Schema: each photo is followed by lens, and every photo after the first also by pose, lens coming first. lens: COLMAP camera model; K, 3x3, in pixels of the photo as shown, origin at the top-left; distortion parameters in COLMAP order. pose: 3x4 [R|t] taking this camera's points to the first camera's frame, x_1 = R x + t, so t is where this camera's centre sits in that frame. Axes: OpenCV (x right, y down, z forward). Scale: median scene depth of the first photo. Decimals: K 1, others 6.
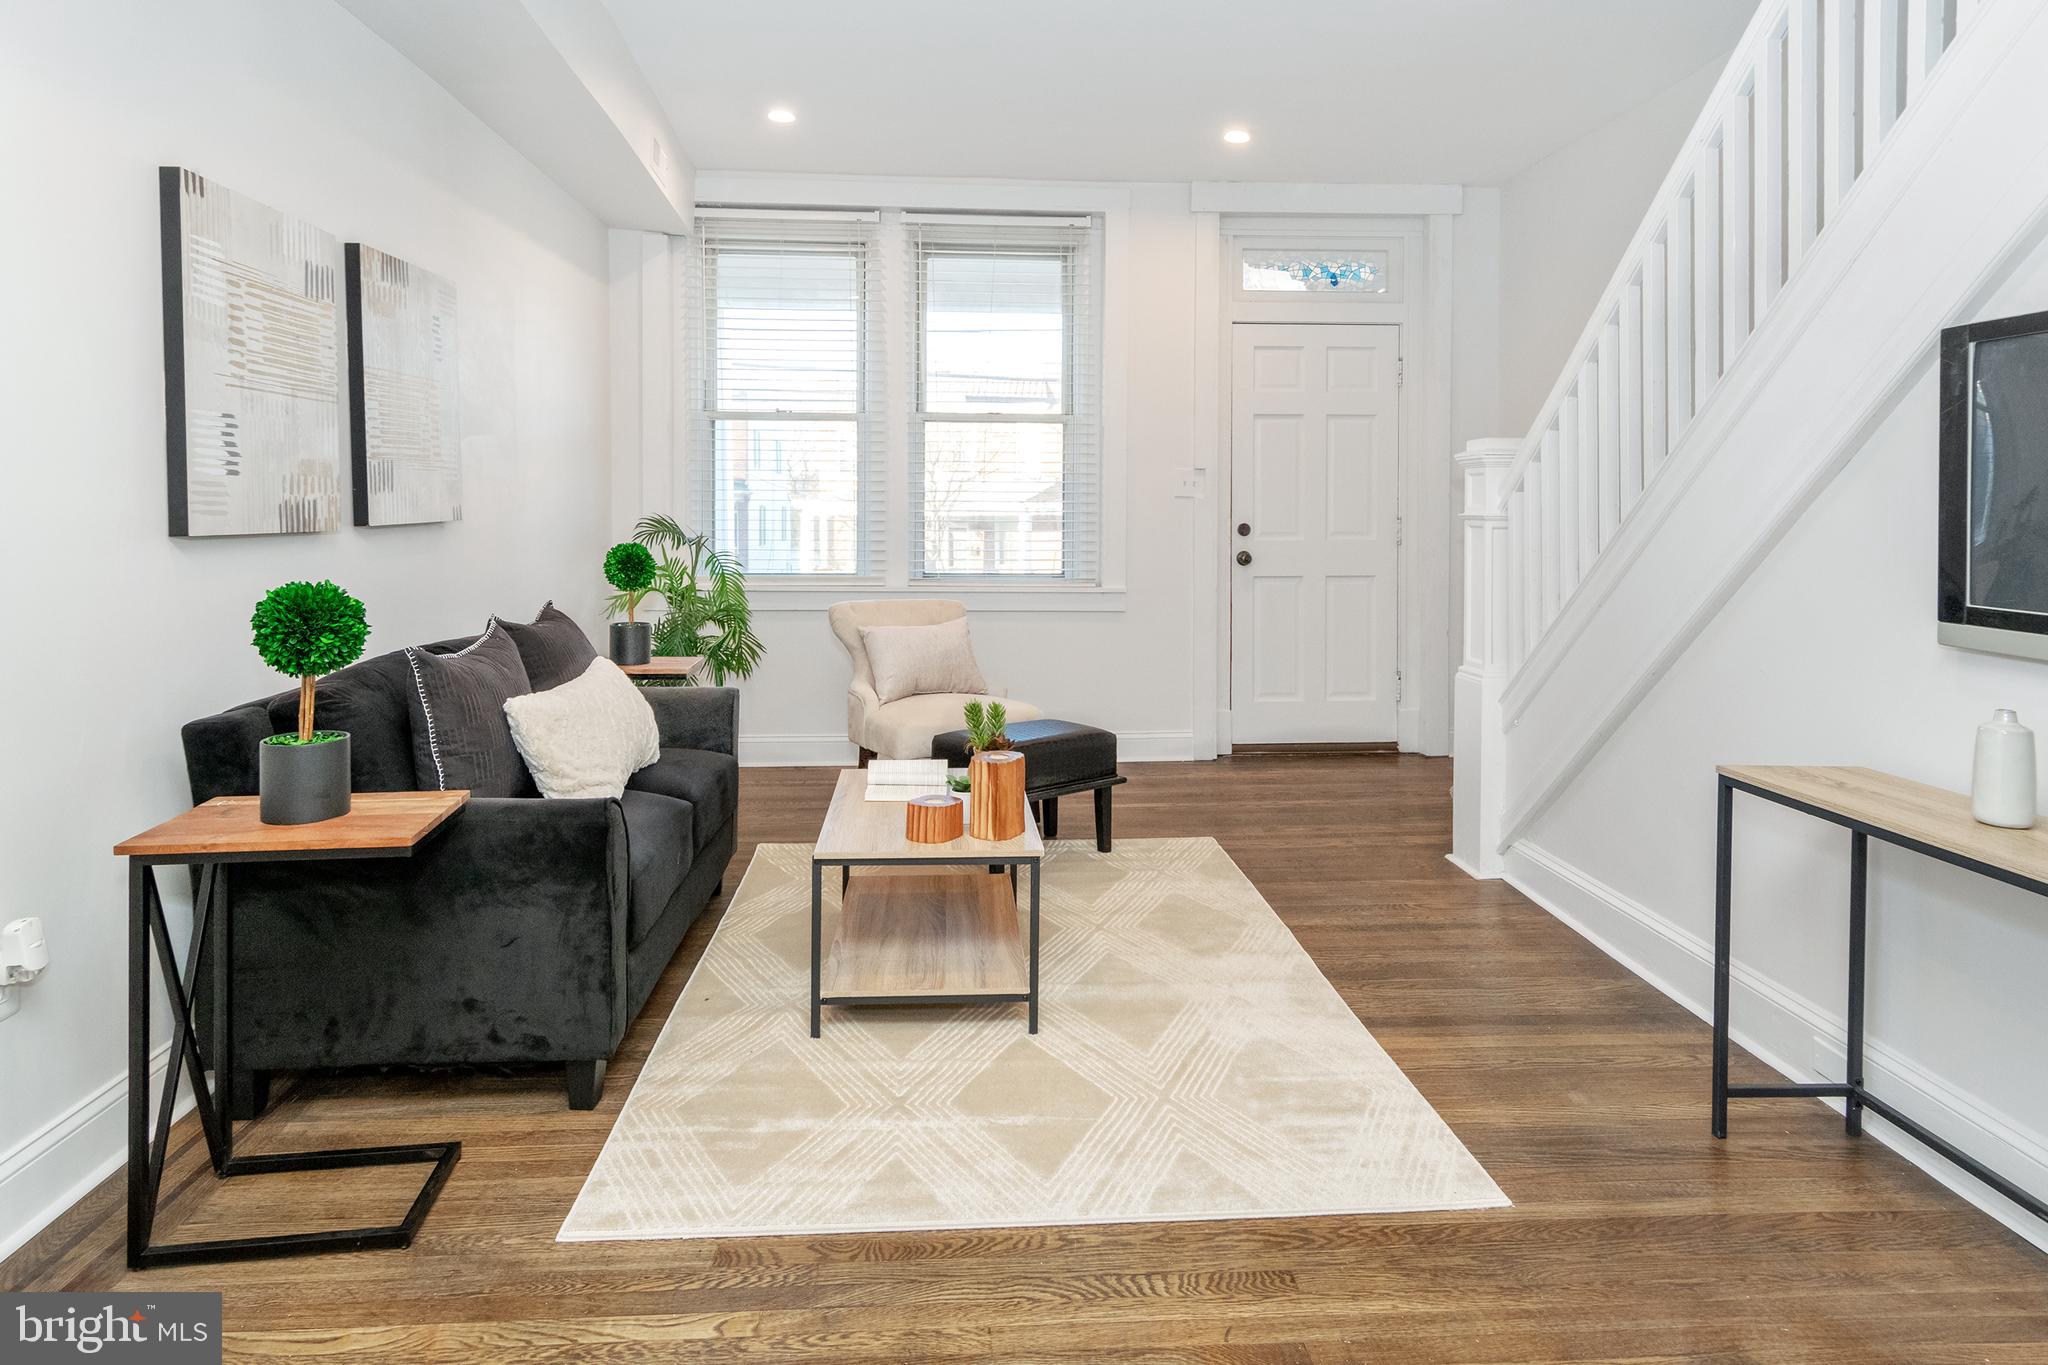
lens RADIAL K [[1147.3, 0, 1007.1], [0, 1147.3, 506.2], [0, 0, 1]] dist [0.006811, -0.002192]
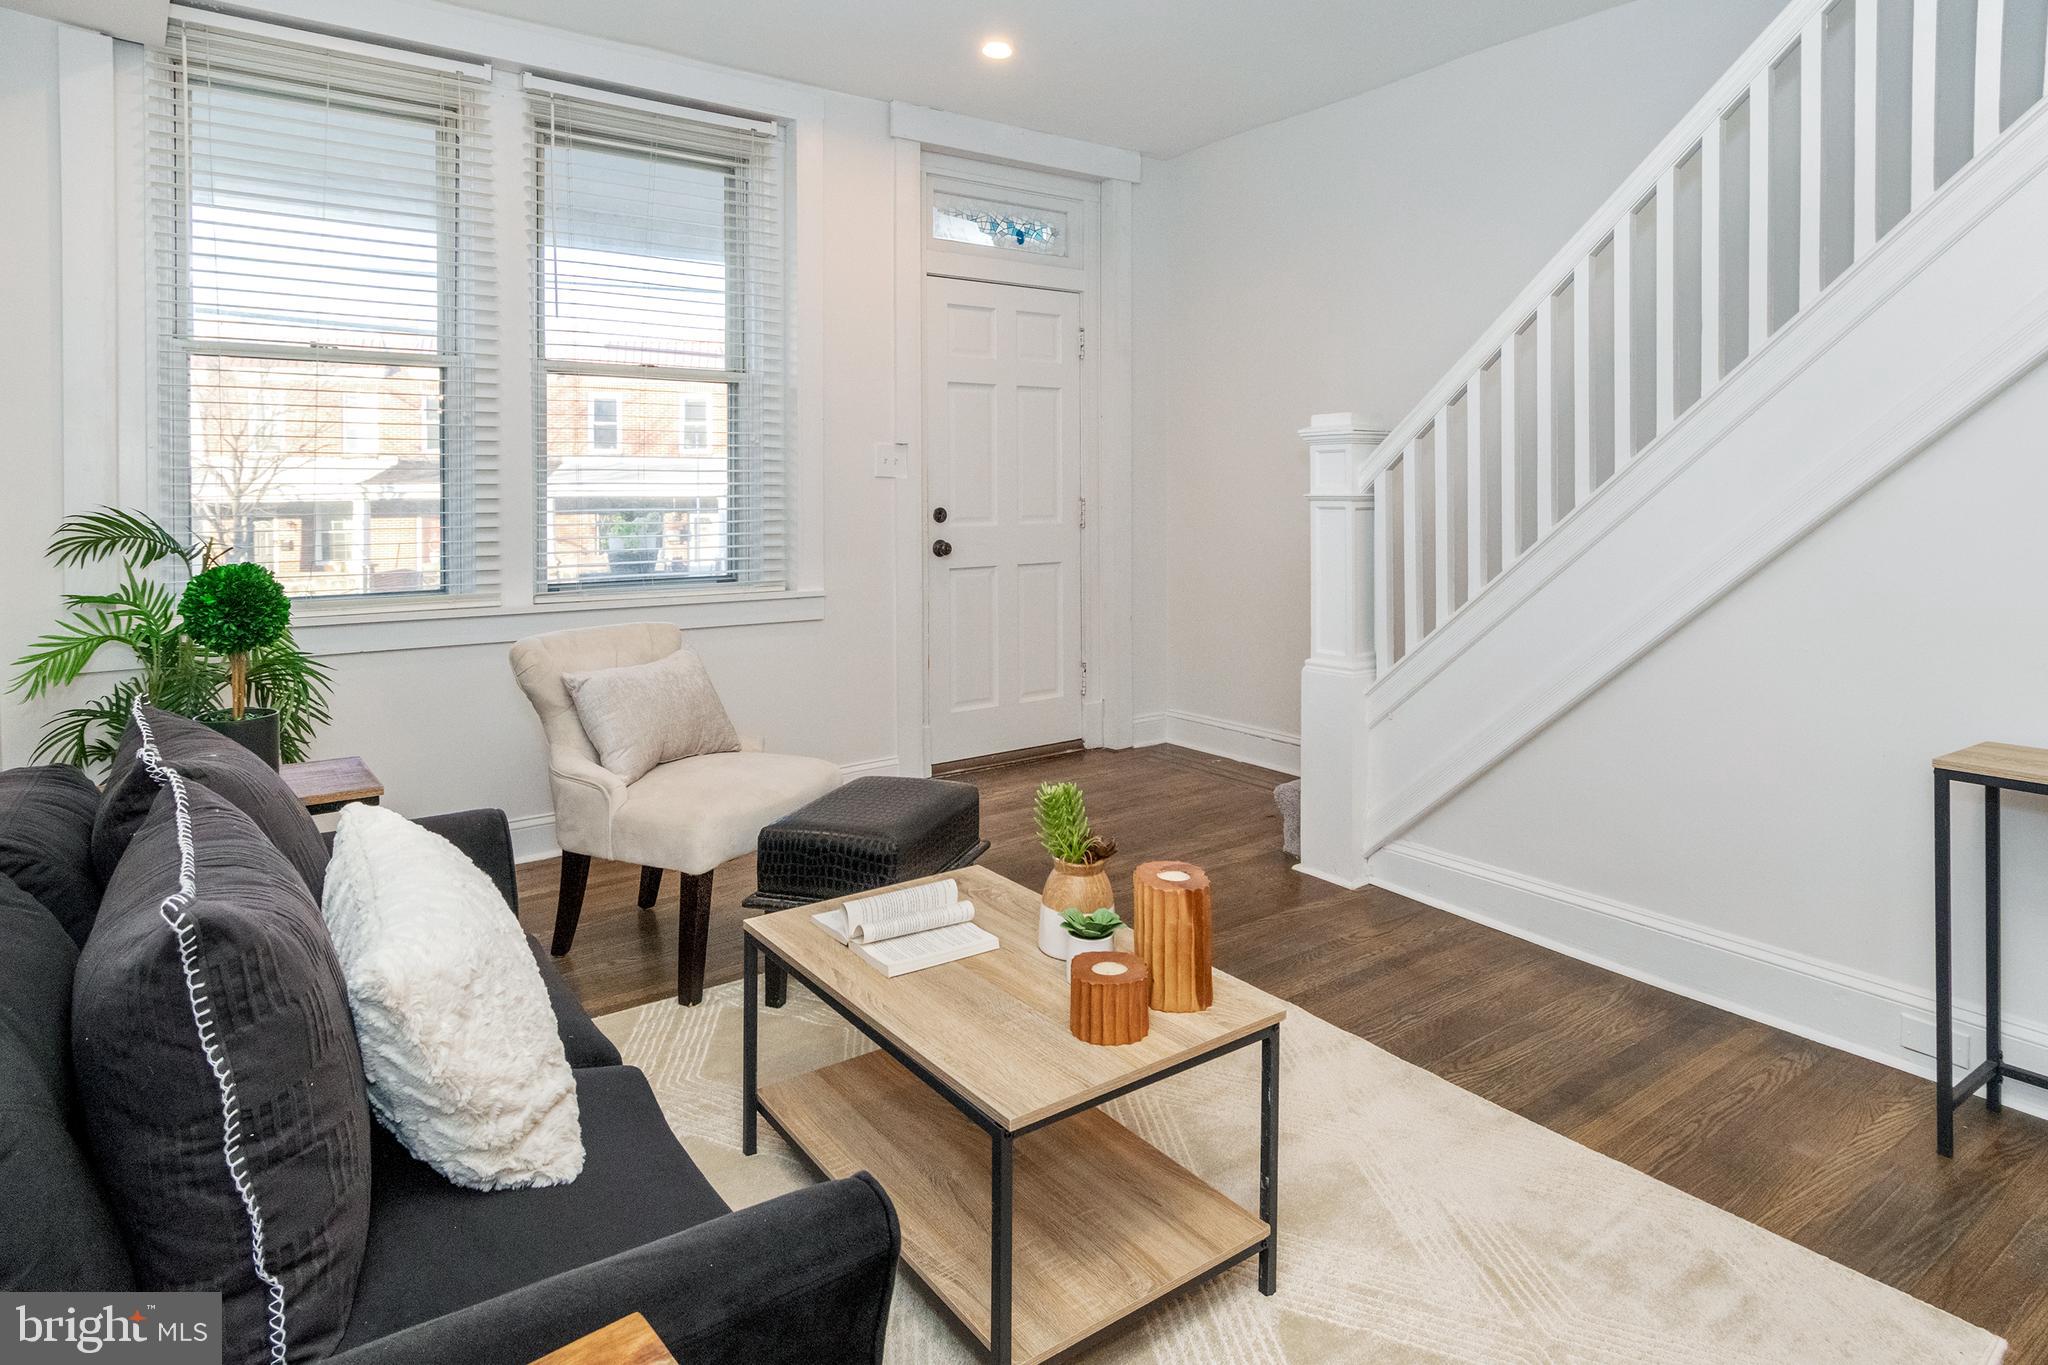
lens RADIAL K [[1152.2, 0, 1019.3], [0, 1152.2, 484.4], [0, 0, 1]] dist [0.001604, -0.002012]
pose [[0.849469, -0.005084, 0.527614, -0.204363], [0.006606, 0.999978, -0.000999, -0.001291], [-0.527597, 0.004334, 0.849484, 0.236831]]
